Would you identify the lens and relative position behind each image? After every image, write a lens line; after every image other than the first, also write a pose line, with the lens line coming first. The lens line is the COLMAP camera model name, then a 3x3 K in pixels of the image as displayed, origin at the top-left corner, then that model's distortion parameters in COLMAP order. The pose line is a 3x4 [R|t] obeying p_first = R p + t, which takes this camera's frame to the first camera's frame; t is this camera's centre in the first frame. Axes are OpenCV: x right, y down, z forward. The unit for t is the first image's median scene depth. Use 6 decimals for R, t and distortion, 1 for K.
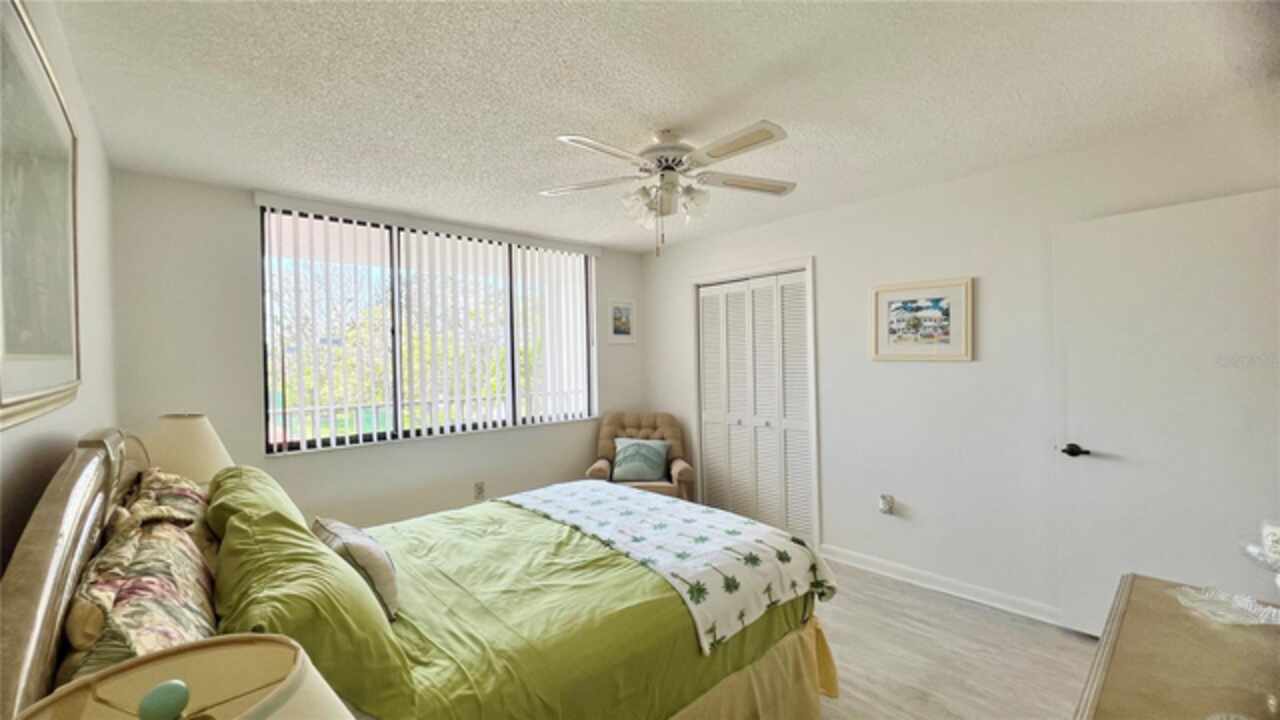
lens RADIAL K [[512.3, 0, 643.2], [0, 512.3, 358.8], [0, 0, 1]] dist [-0.002346, 0.002665]
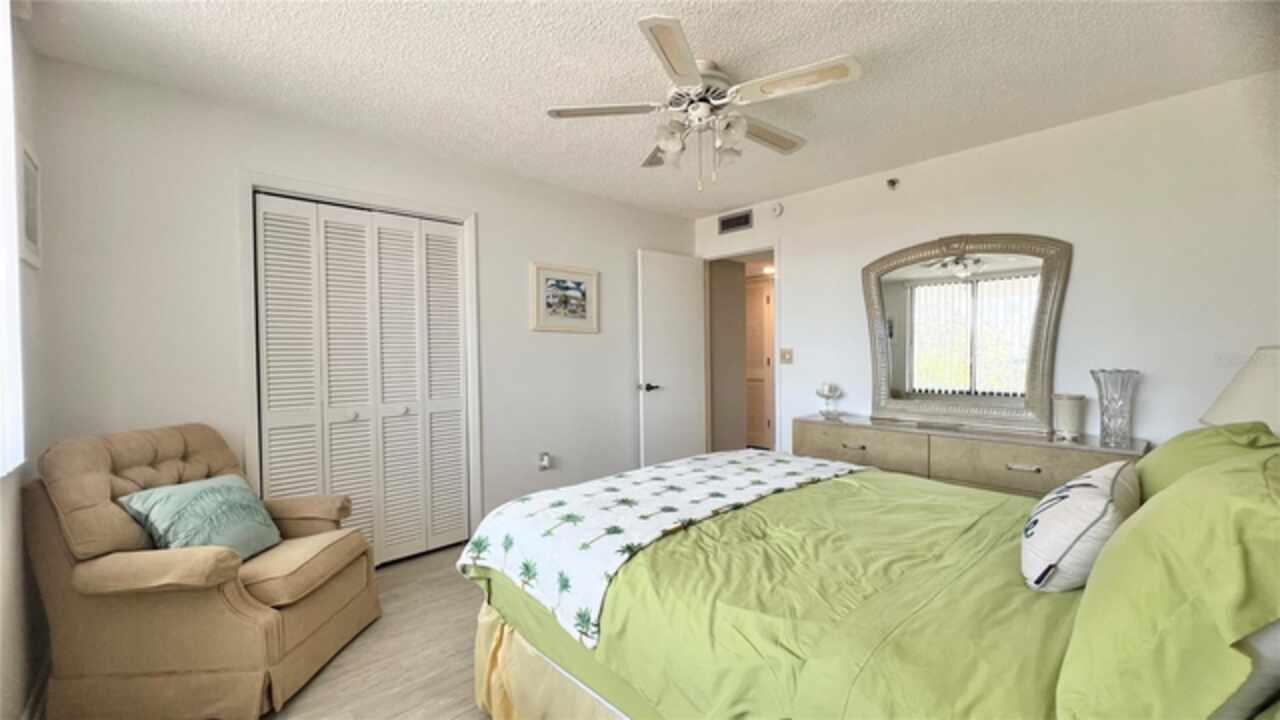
lens RADIAL K [[512.3, 0, 643.2], [0, 512.3, 358.8], [0, 0, 1]] dist [-0.002346, 0.002665]
pose [[-0.008568, 0.007994, 0.999931, -0.648757], [0.018008, 0.999807, -0.007839, 0.078421], [-0.999801, 0.017939, -0.008710, 0.820702]]
